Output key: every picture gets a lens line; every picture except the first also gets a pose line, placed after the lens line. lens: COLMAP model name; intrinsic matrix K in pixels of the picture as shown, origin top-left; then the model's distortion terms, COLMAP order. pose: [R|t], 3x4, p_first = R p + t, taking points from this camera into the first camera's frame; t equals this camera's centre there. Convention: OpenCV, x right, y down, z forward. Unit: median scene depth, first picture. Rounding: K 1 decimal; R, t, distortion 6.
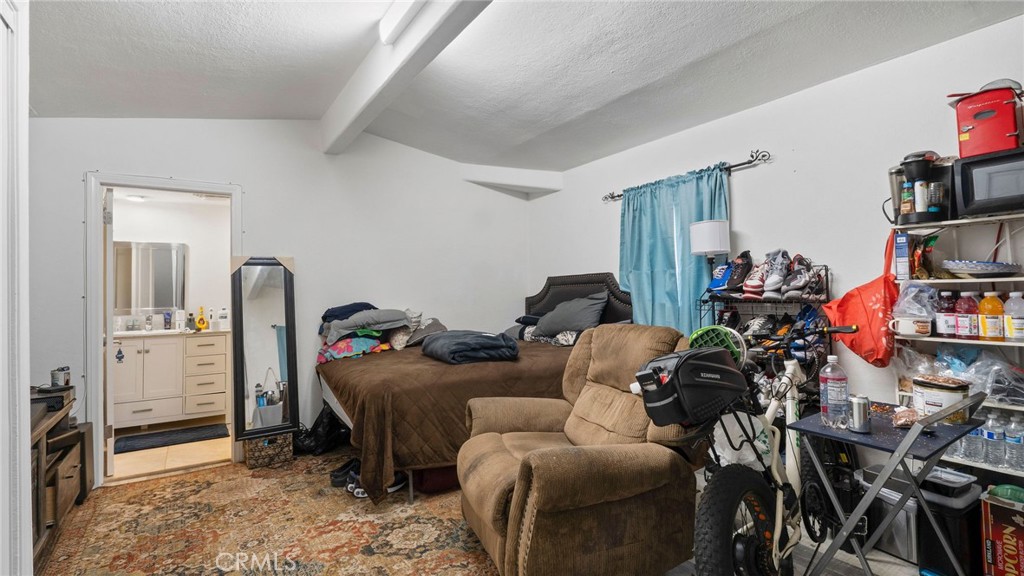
lens RADIAL K [[487.0, 0, 526.1], [0, 487.0, 291.0], [0, 0, 1]] dist [0.001059, 0.000148]
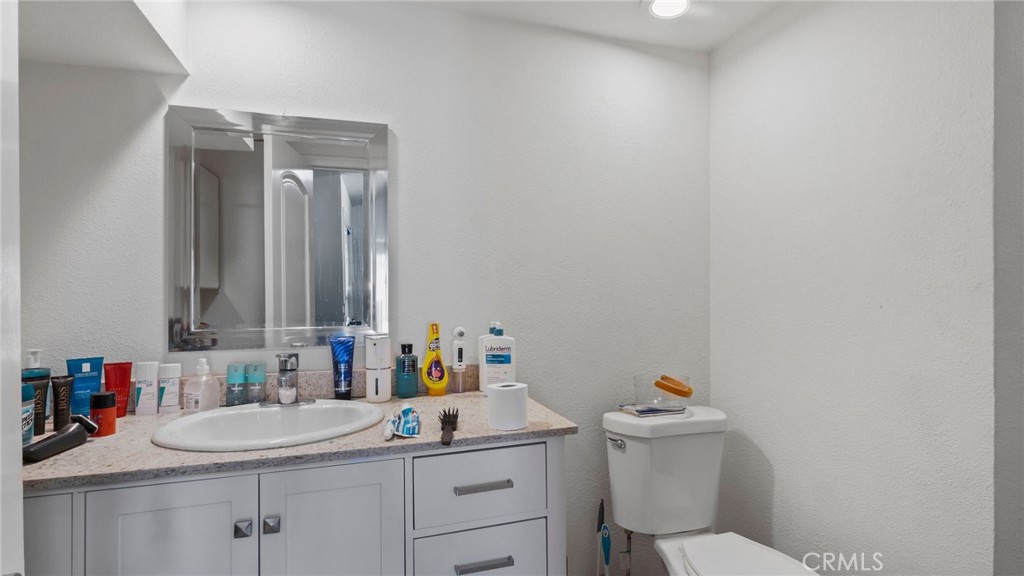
lens RADIAL K [[500.0, 0, 507.3], [0, 500.0, 302.7], [0, 0, 1]] dist [-0.000123, -0.000155]
pose [[0.958095, -0.009909, -0.286280, -0.554692], [0.007245, 0.999920, -0.010364, 0.024041], [0.286360, 0.007856, 0.958090, 0.739219]]
